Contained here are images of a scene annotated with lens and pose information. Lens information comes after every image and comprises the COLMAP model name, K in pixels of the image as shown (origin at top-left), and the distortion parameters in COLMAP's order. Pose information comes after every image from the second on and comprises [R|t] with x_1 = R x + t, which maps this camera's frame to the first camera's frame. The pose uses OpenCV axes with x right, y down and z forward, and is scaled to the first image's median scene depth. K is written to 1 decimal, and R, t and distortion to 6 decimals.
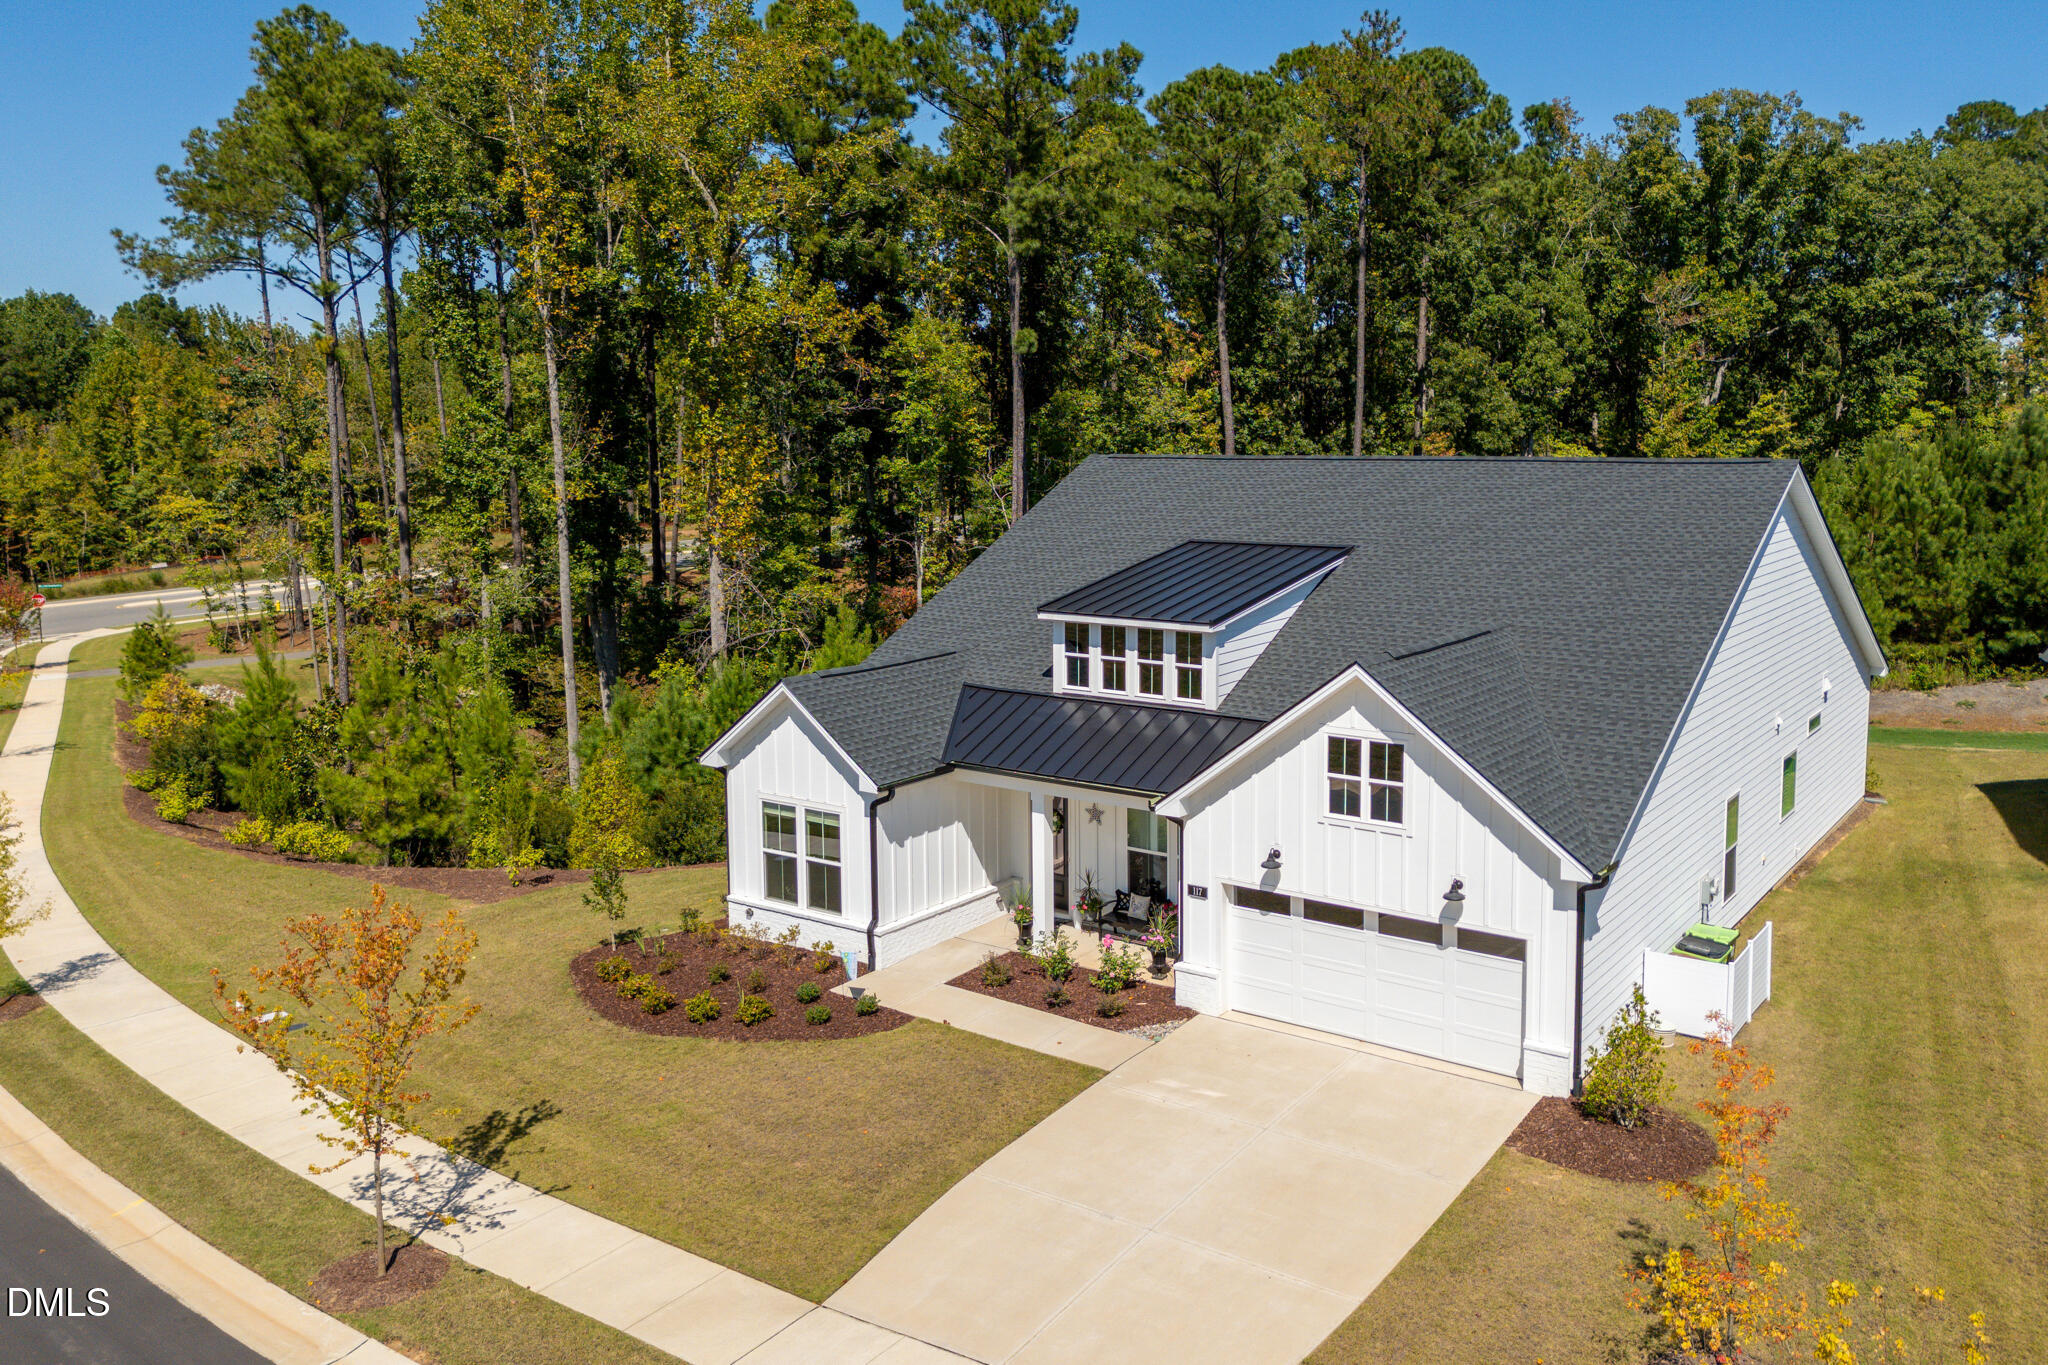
lens RADIAL K [[1723.0, 0, 1024.0], [0, 1723.0, 682.5], [0, 0, 1]] dist [0.024574, -0.001725]
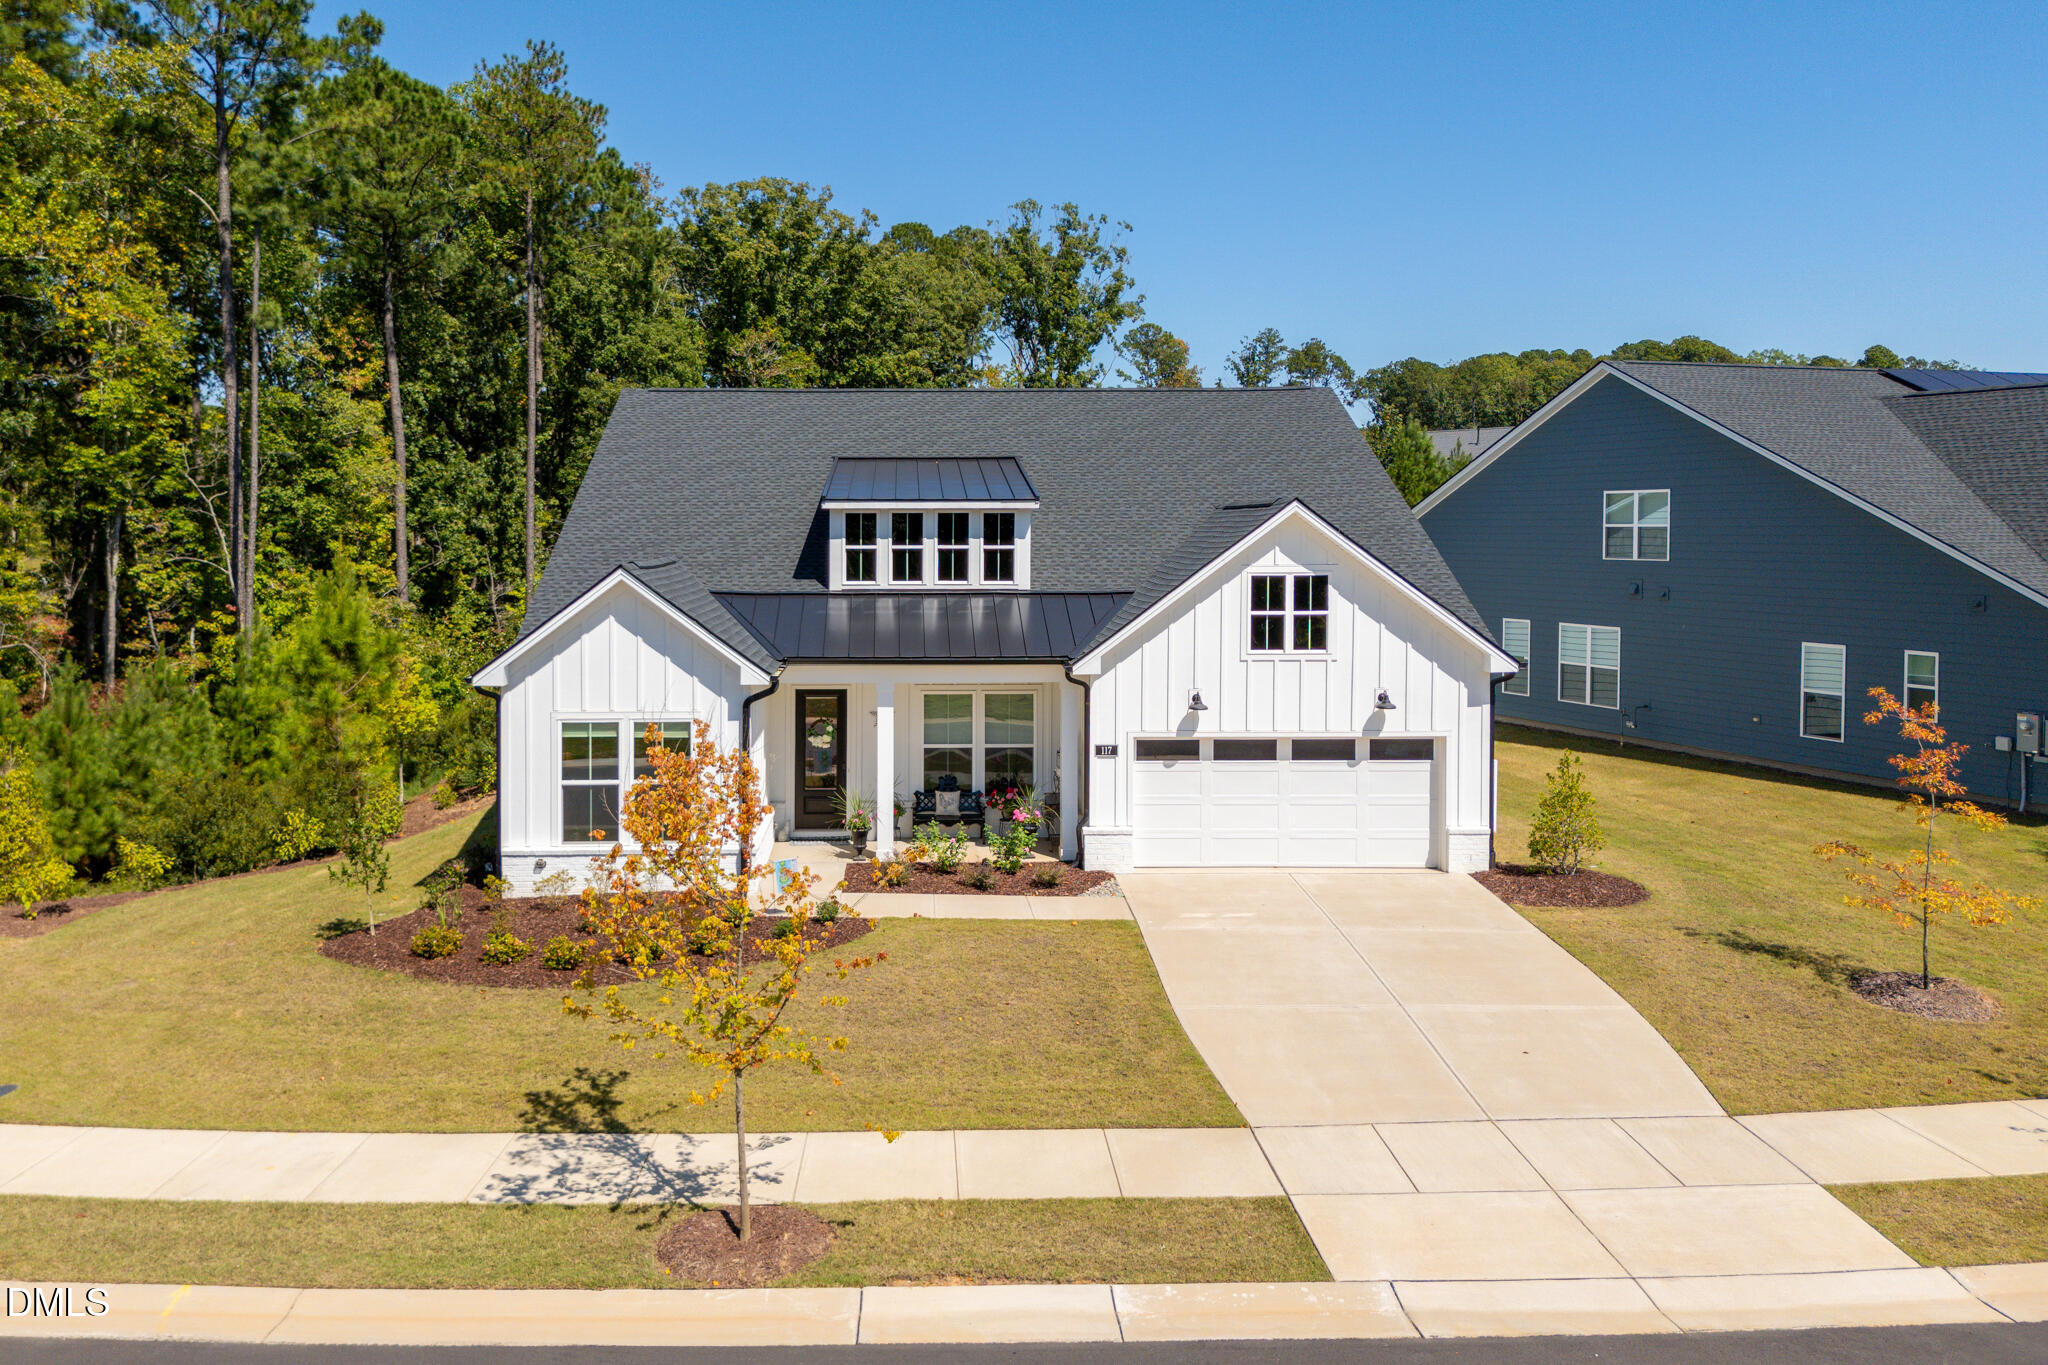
lens RADIAL K [[1699.8, 0, 1021.7], [0, 1699.8, 555.4], [0, 0, 1]] dist [0.036593, 0.000445]
pose [[0.784003, -0.008881, 0.620694, -0.564356], [0.091854, 0.990550, -0.101848, 0.107700], [-0.613924, 0.136863, 0.777410, 0.251865]]
